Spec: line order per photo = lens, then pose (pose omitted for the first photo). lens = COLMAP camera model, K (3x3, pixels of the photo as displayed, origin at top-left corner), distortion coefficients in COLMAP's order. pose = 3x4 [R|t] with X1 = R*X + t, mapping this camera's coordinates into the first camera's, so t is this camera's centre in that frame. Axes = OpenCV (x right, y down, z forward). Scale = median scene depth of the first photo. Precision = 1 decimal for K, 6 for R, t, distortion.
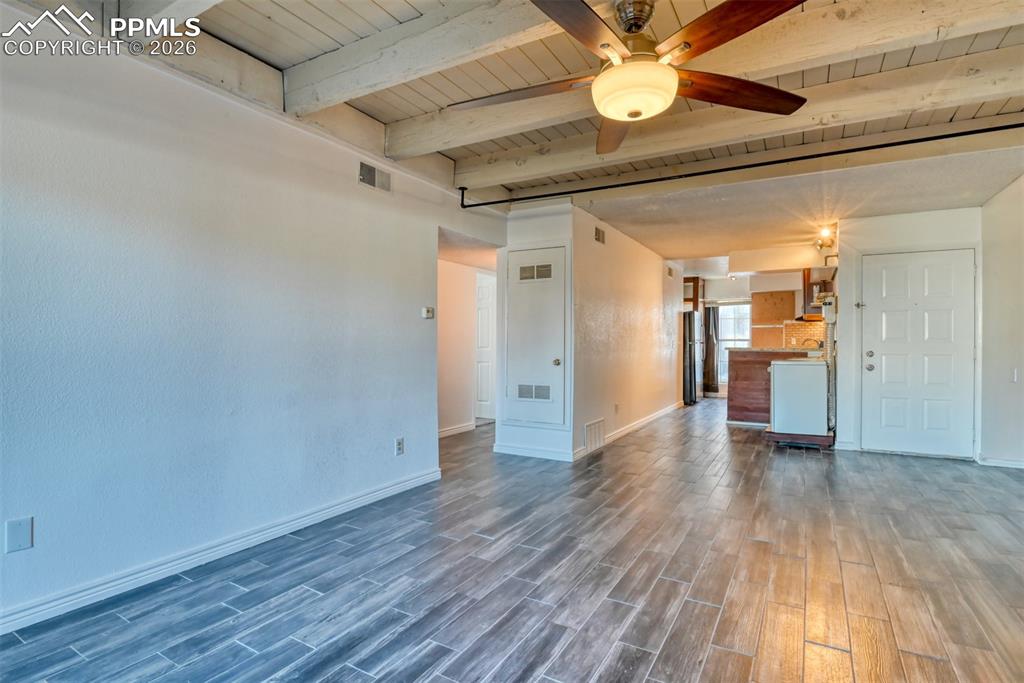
lens RADIAL K [[504.7, 0, 516.3], [0, 504.7, 343.7], [0, 0, 1]] dist [-0.028277, -0.000241]
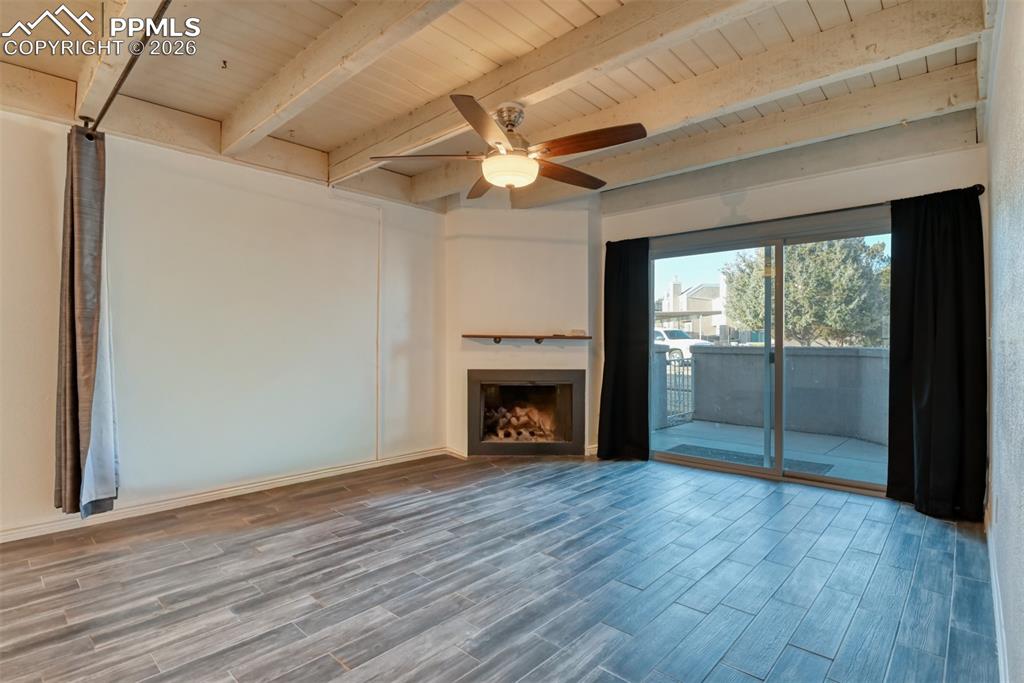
lens RADIAL K [[504.7, 0, 516.3], [0, 504.7, 343.7], [0, 0, 1]] dist [-0.028277, -0.000241]
pose [[-0.976340, -0.009129, 0.216050, -0.083434], [-0.006938, 0.999917, 0.010894, -0.017049], [-0.216132, 0.009138, -0.976321, 1.834251]]
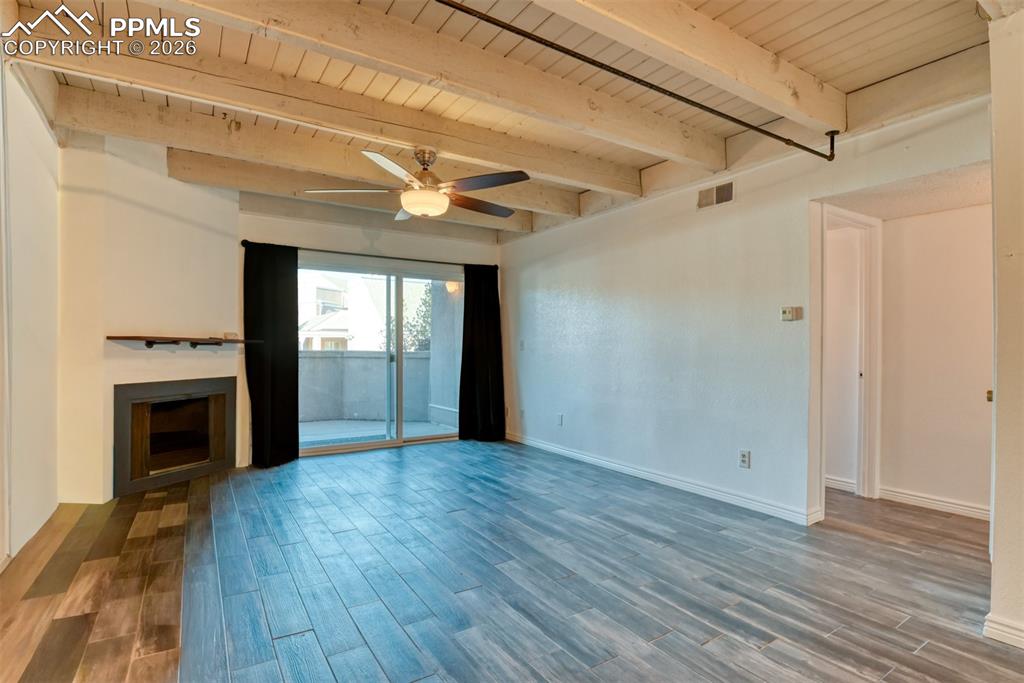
lens RADIAL K [[504.7, 0, 516.3], [0, 504.7, 343.7], [0, 0, 1]] dist [-0.028277, -0.000241]
pose [[-0.454472, -0.015778, -0.890621, 1.242664], [-0.012127, 0.999860, -0.011525, -0.004931], [0.890678, 0.005563, -0.454600, 1.563313]]
